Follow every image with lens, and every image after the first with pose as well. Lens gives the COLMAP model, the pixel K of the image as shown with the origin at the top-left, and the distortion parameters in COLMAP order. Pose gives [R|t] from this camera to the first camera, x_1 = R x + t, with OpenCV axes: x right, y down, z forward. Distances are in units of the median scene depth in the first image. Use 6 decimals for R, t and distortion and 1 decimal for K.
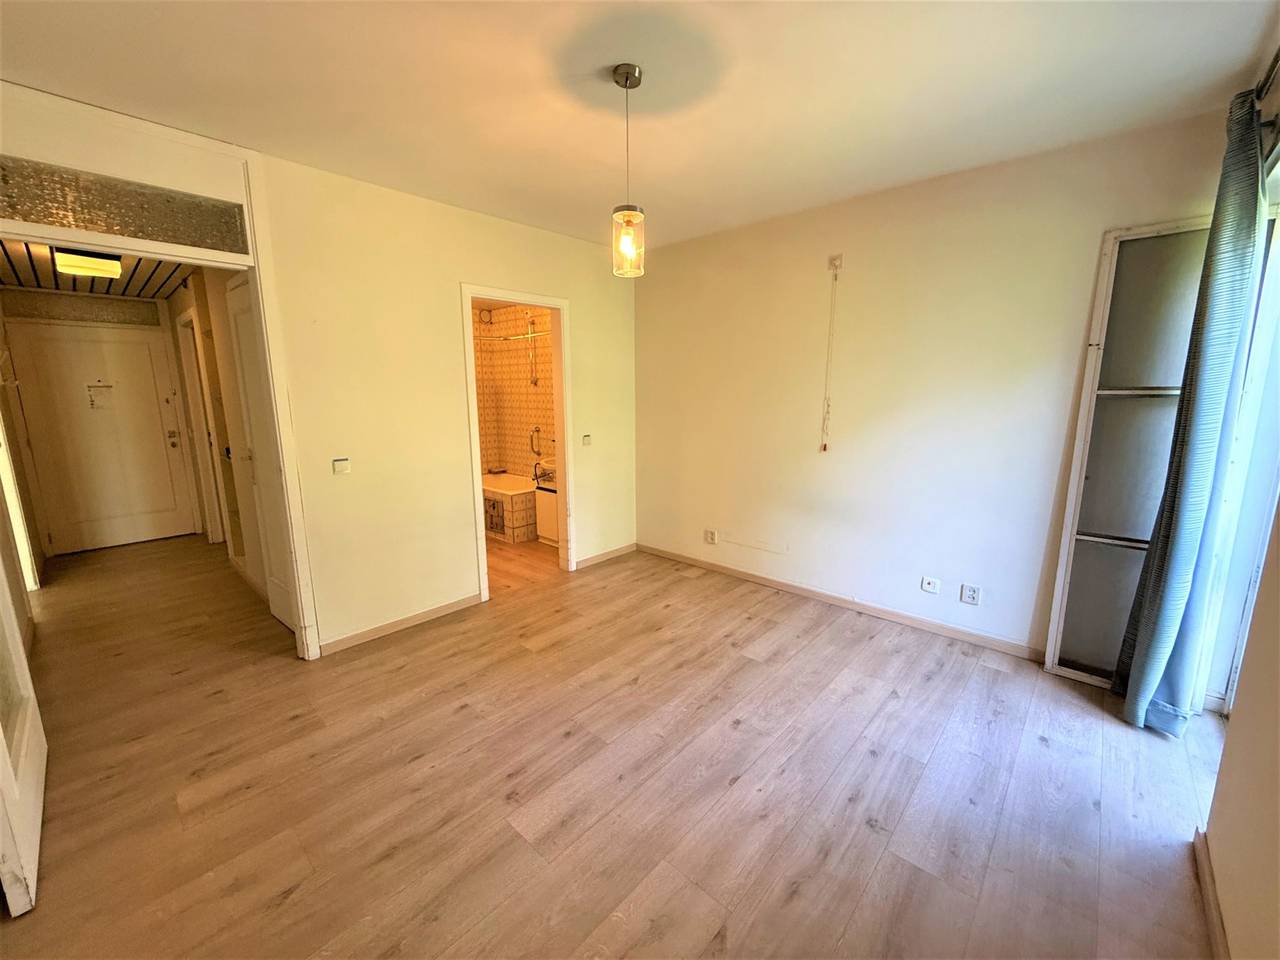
lens RADIAL K [[510.2, 0, 636.4], [0, 510.2, 480.1], [0, 0, 1]] dist [0.000398, -0.000123]
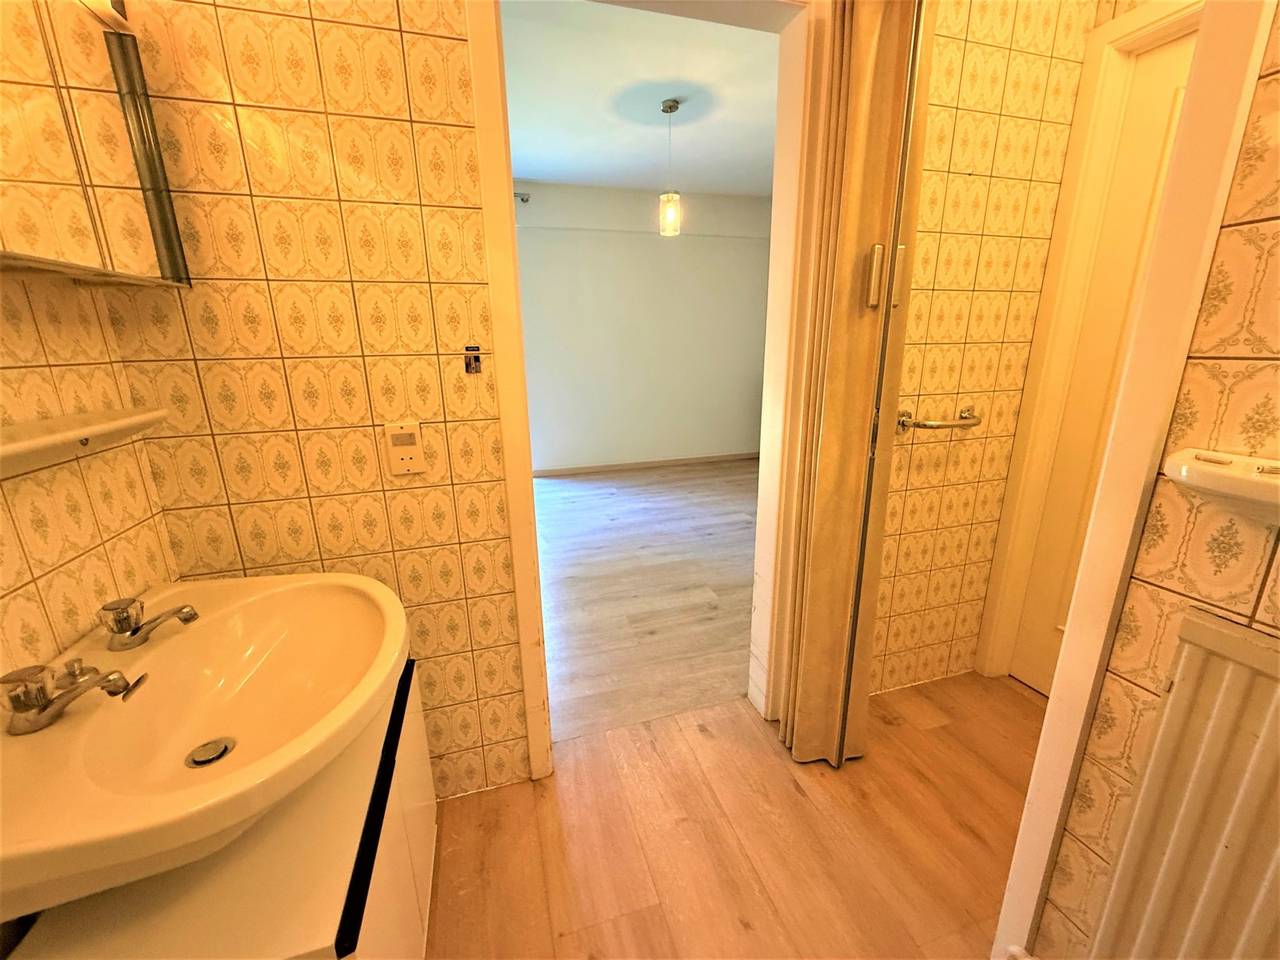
lens RADIAL K [[509.8, 0, 637.0], [0, 509.8, 479.4], [0, 0, 1]] dist [-0.000057, -0.000709]
pose [[-0.862392, -0.114009, 0.493236, -0.546683], [0.109862, 0.908944, 0.402184, -0.247223], [-0.494176, 0.401028, -0.771341, 1.769418]]
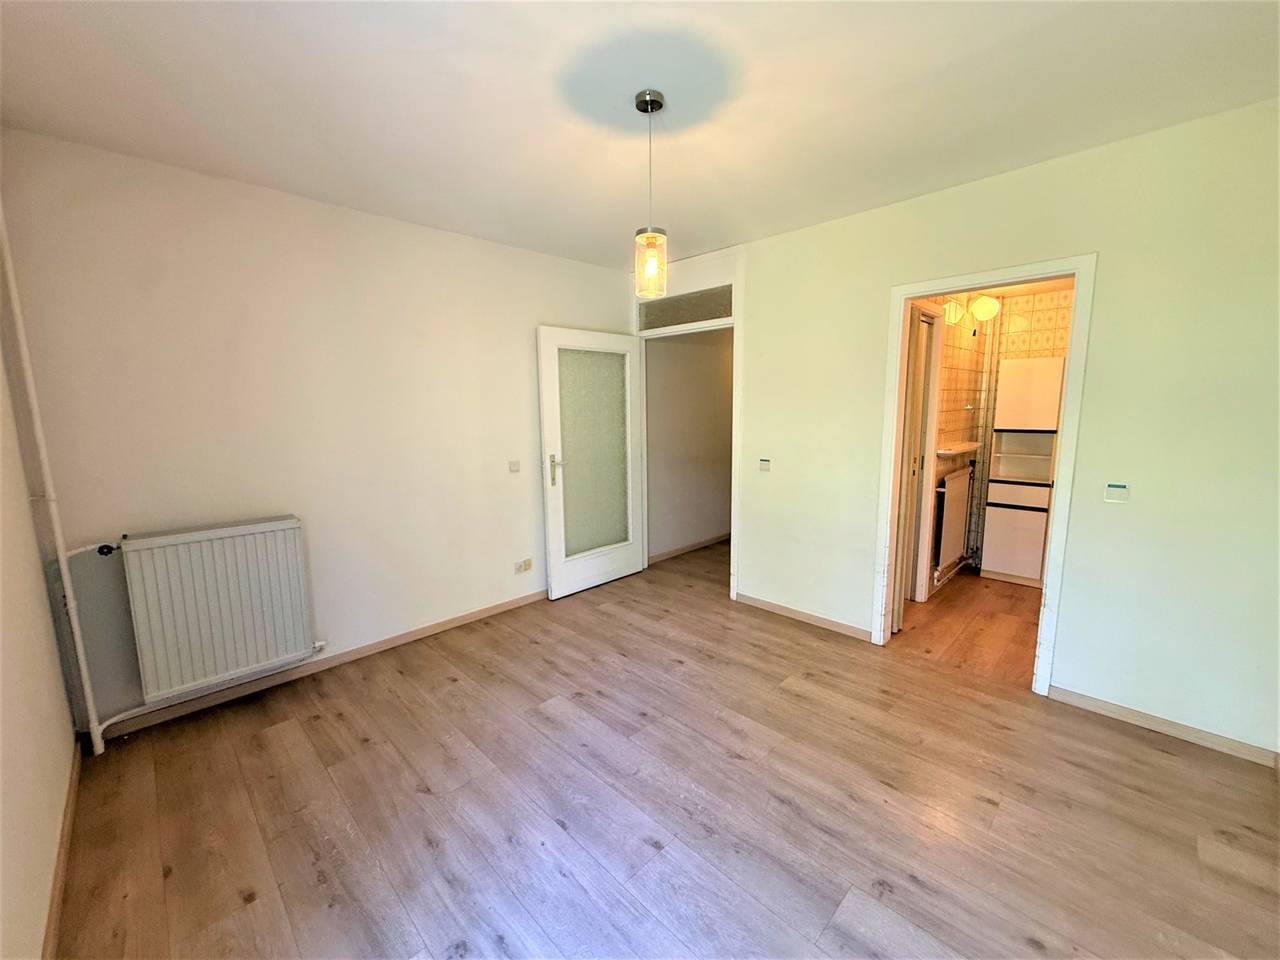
lens RADIAL K [[510.2, 0, 636.4], [0, 510.2, 480.1], [0, 0, 1]] dist [0.000398, -0.000123]
pose [[-0.046168, 0.150695, -0.987502, 0.702967], [-0.162234, 0.974300, 0.156265, -0.139248], [0.985672, 0.167420, -0.020534, 0.721074]]
